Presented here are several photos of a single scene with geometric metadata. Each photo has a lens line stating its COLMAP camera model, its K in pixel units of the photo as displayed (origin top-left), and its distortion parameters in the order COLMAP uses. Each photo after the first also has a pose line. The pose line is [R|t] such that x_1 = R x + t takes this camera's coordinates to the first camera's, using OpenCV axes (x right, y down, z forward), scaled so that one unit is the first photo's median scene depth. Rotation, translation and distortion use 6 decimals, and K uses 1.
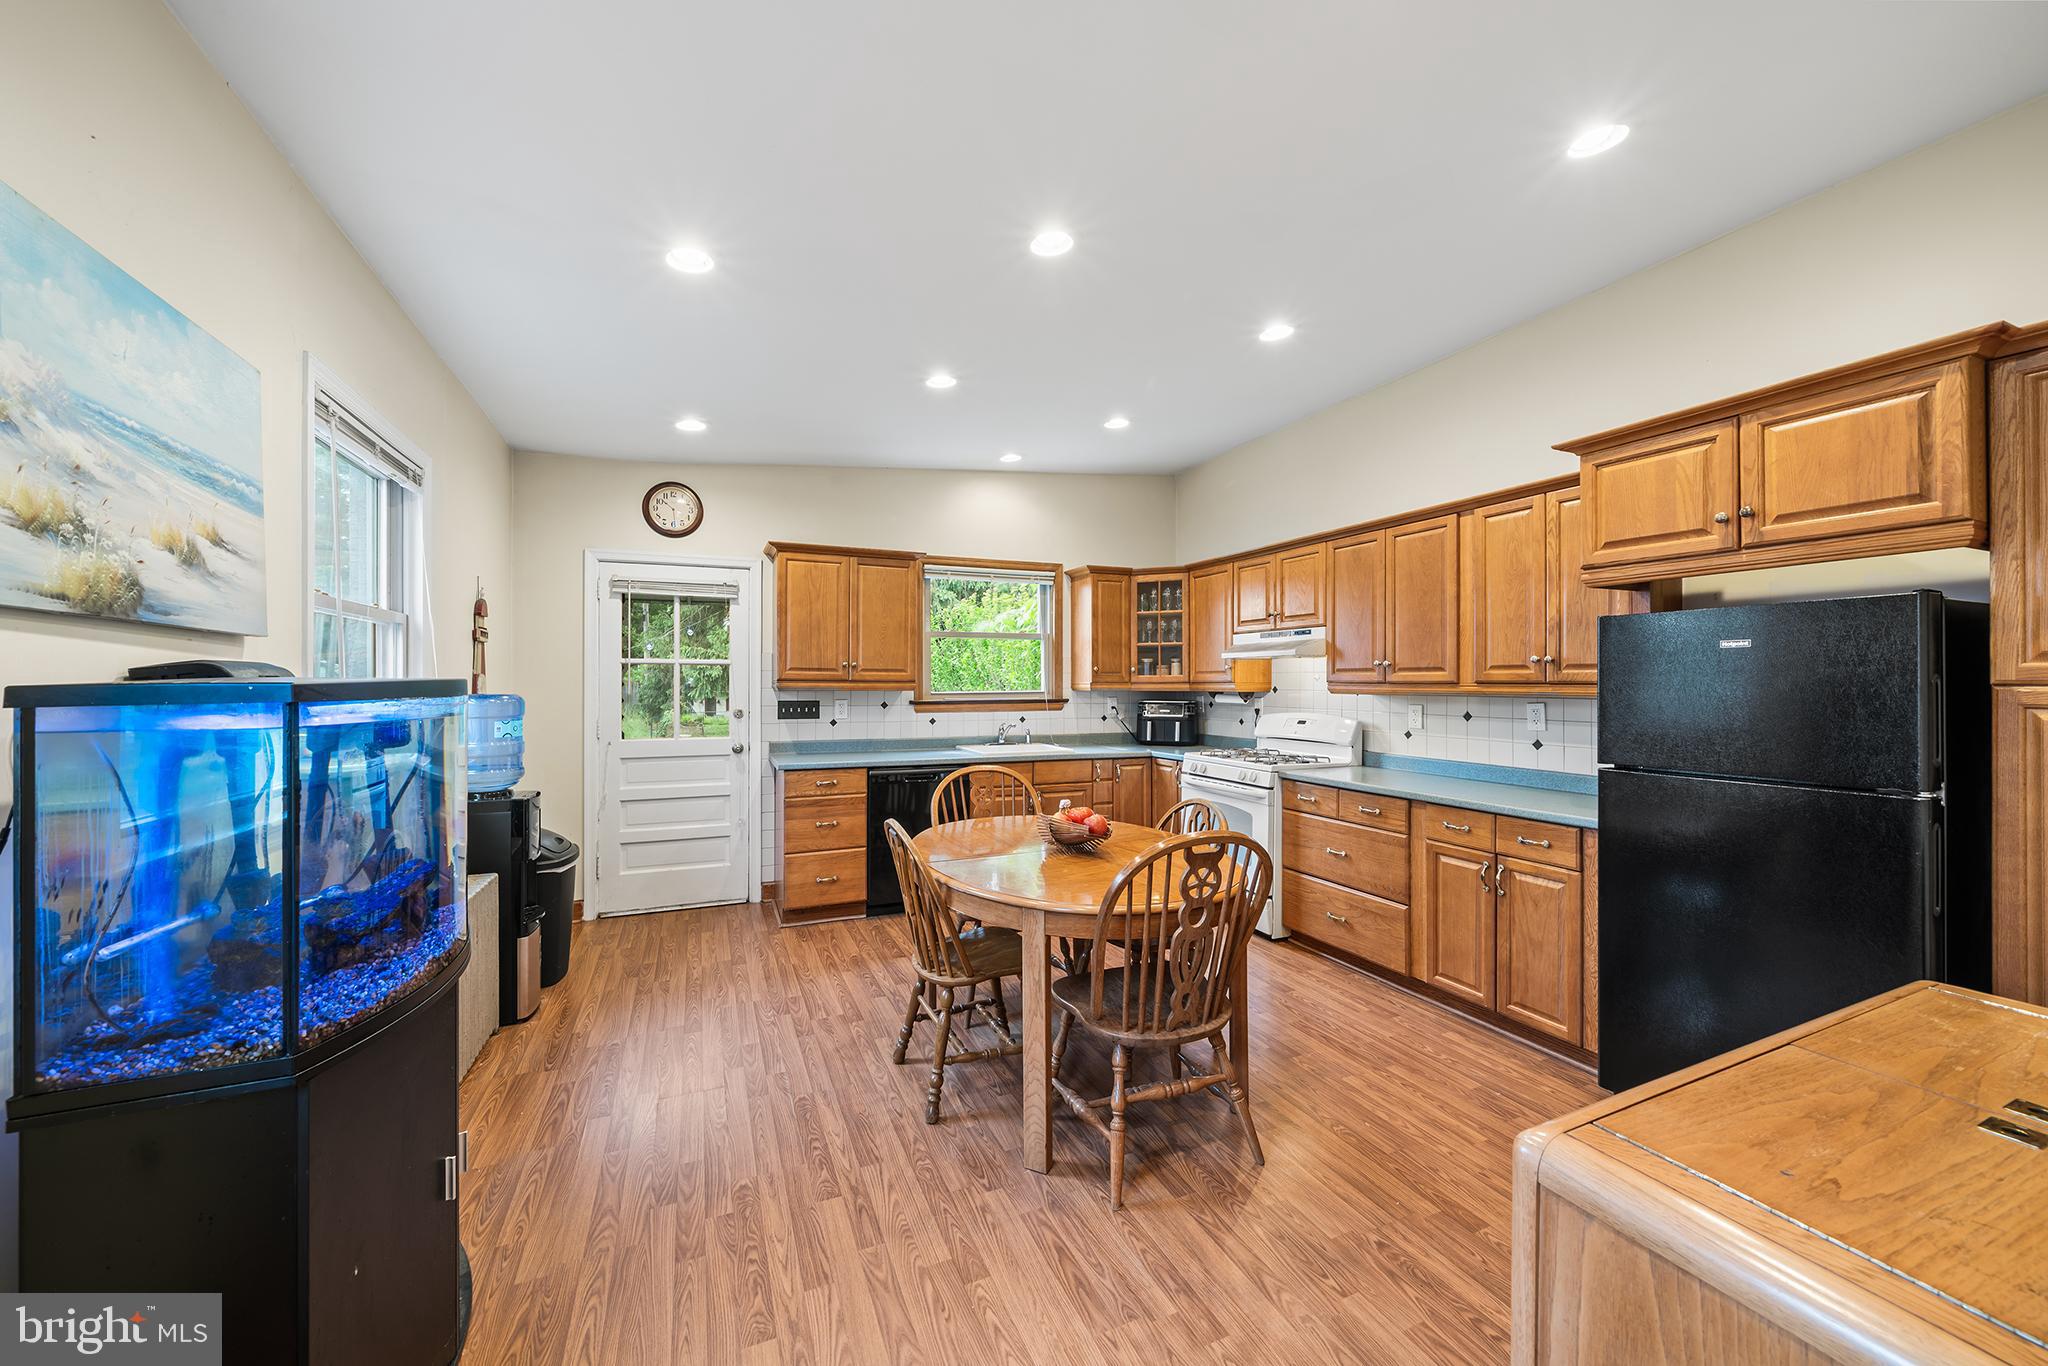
lens RADIAL K [[751.8, 0, 1021.7], [0, 751.8, 685.9], [0, 0, 1]] dist [-0.000181, 0.000029]
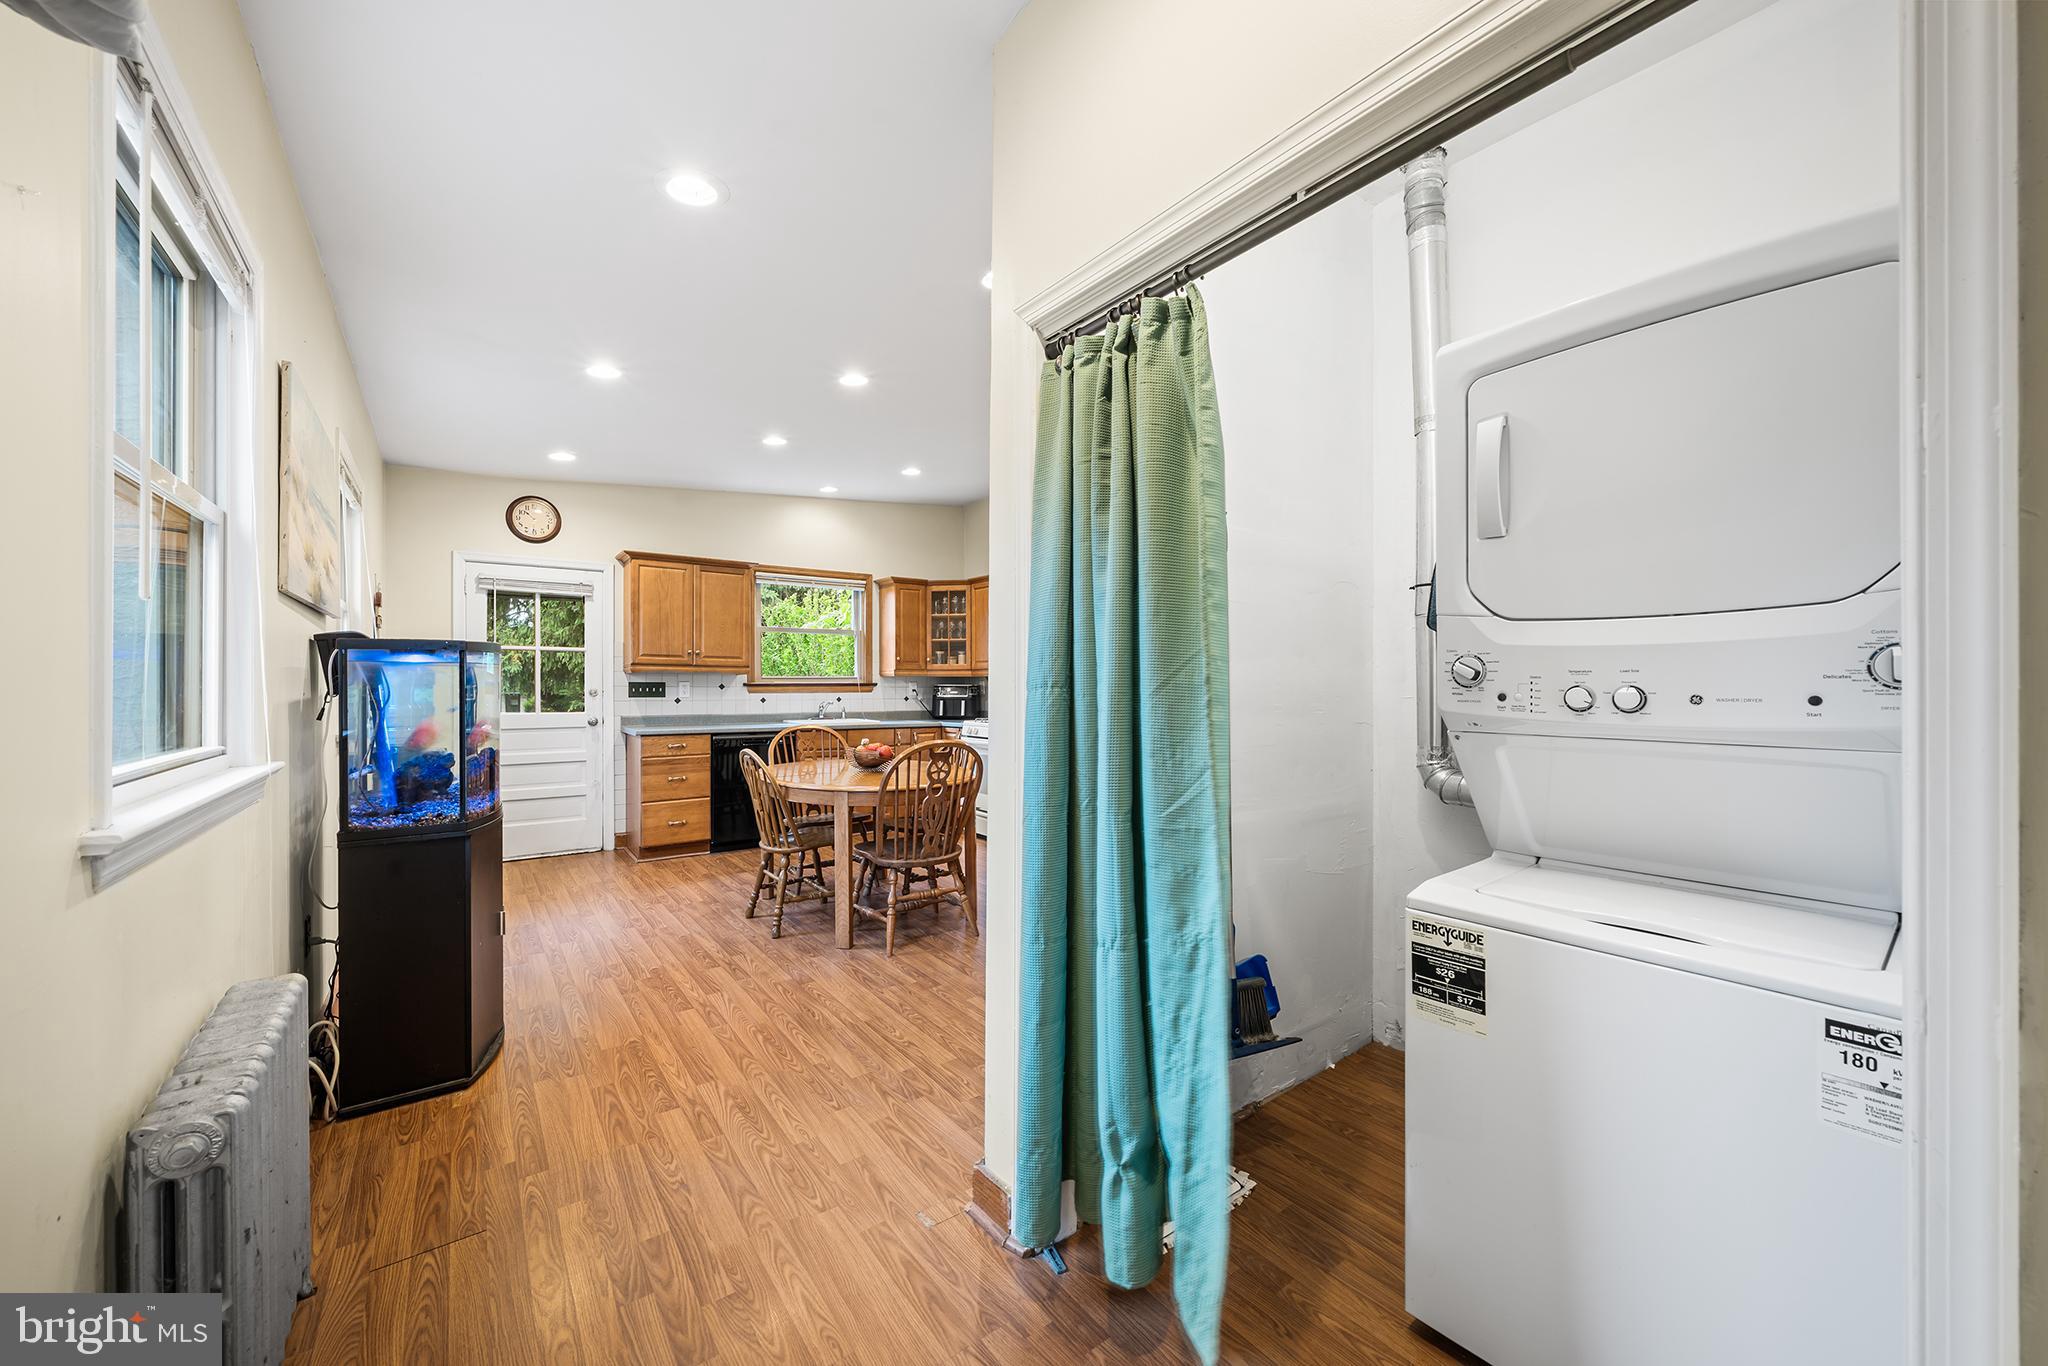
lens RADIAL K [[757.1, 0, 1024.8], [0, 757.1, 692.8], [0, 0, 1]] dist [-0.000134, 0.000037]
pose [[0.972561, -0.002418, 0.232636, 0.011058], [0.000941, 0.999979, 0.006463, 0.033490], [-0.232646, -0.006067, 0.972542, -0.365081]]
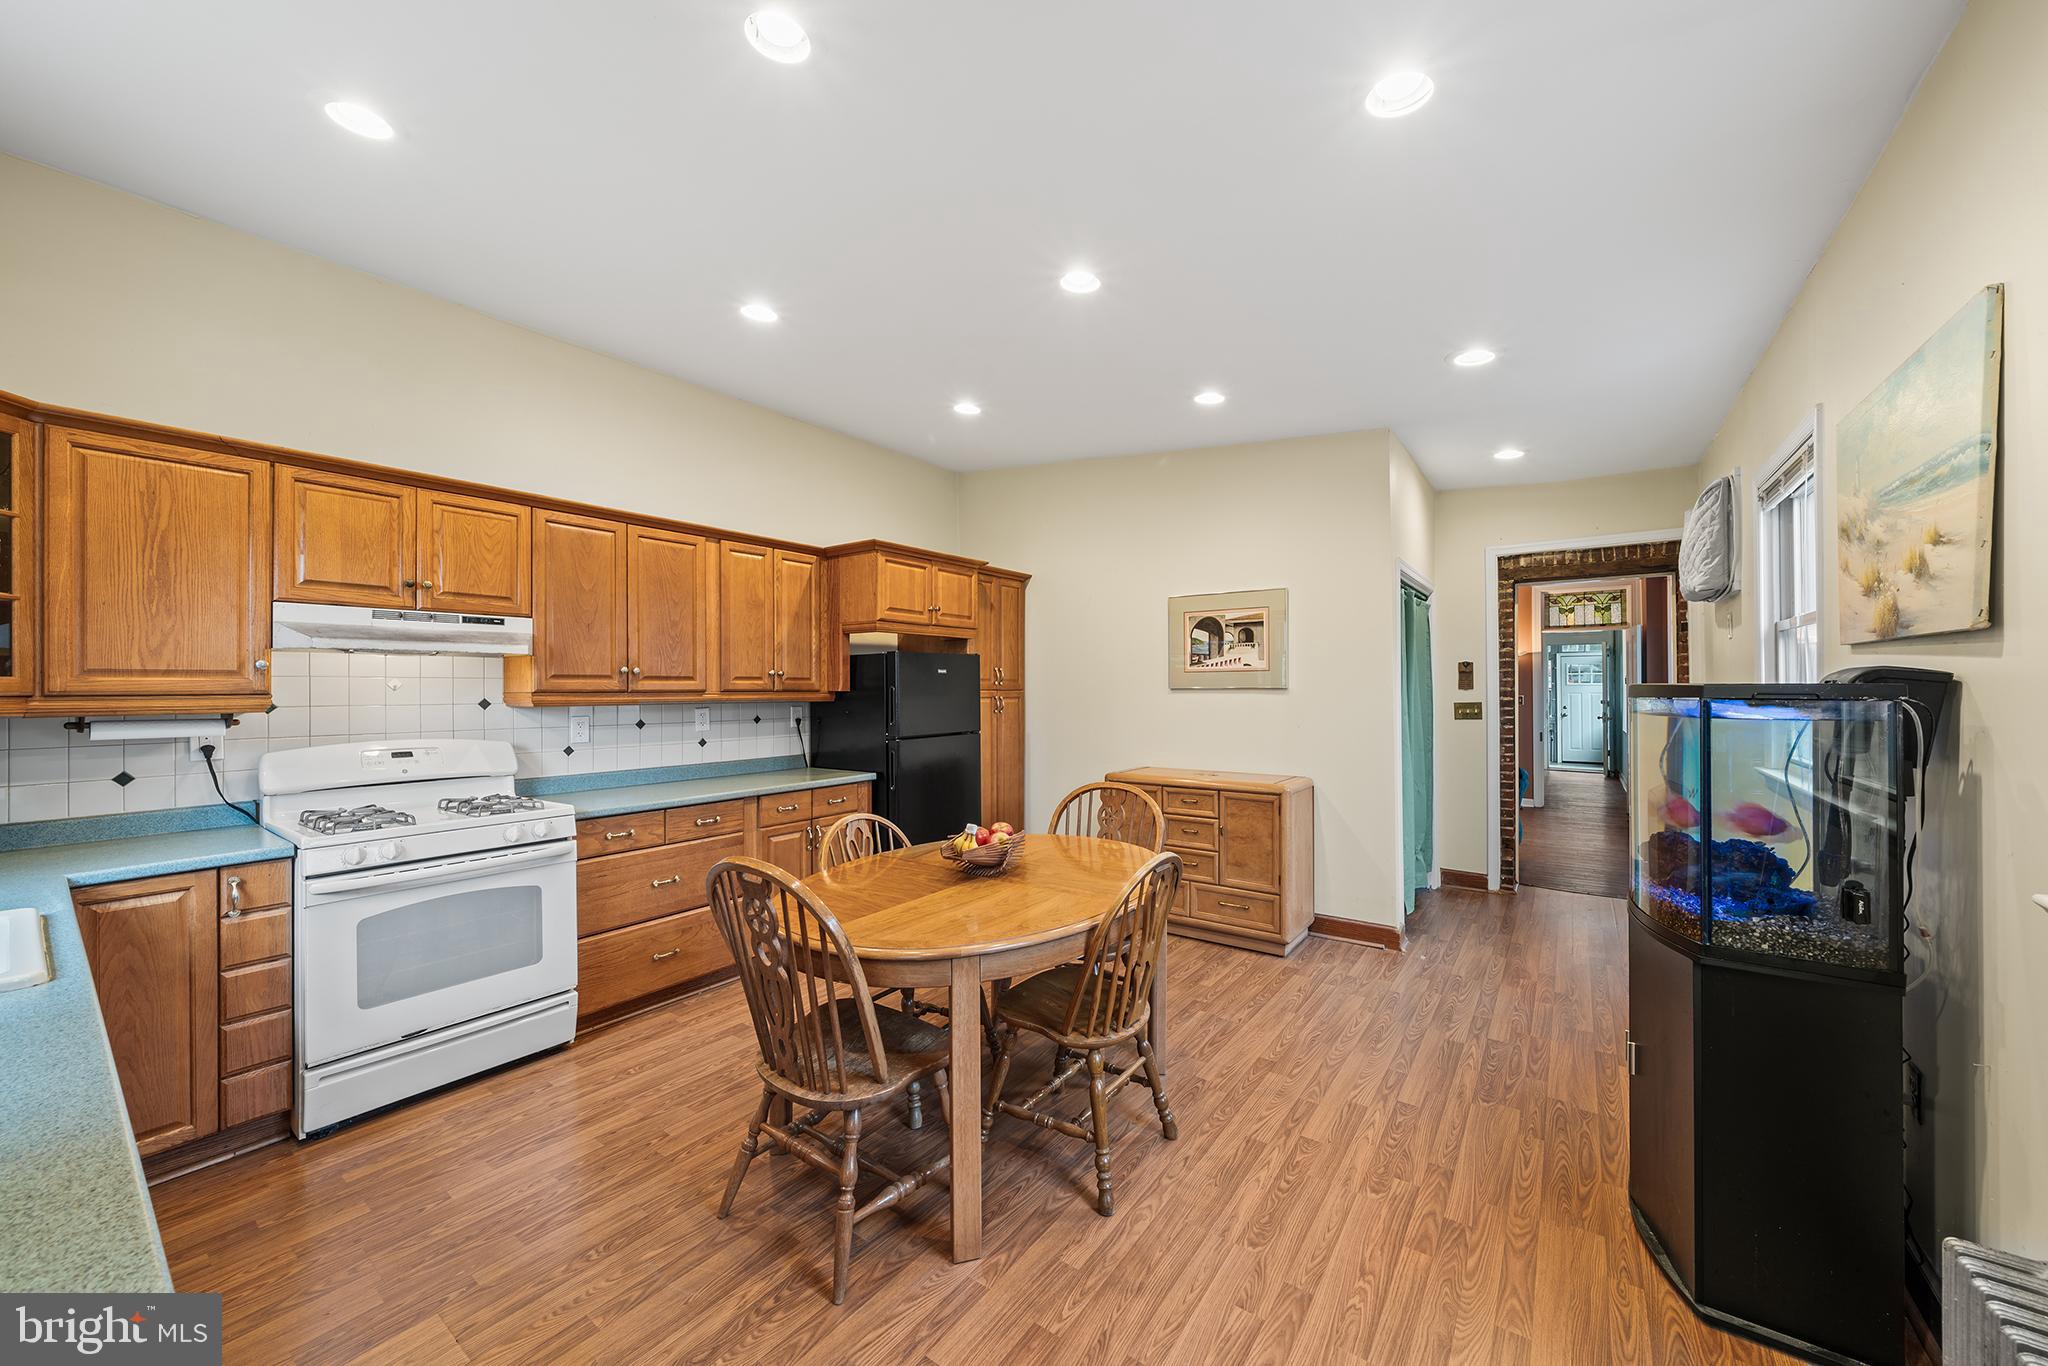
lens RADIAL K [[744.9, 0, 1027.0], [0, 744.9, 687.9], [0, 0, 1]] dist [0.000348, 0.000044]
pose [[-0.505689, 0.002554, 0.862712, -0.484852], [0.009057, 0.999956, 0.002348, -0.005875], [-0.862669, 0.009001, -0.505690, 0.924832]]
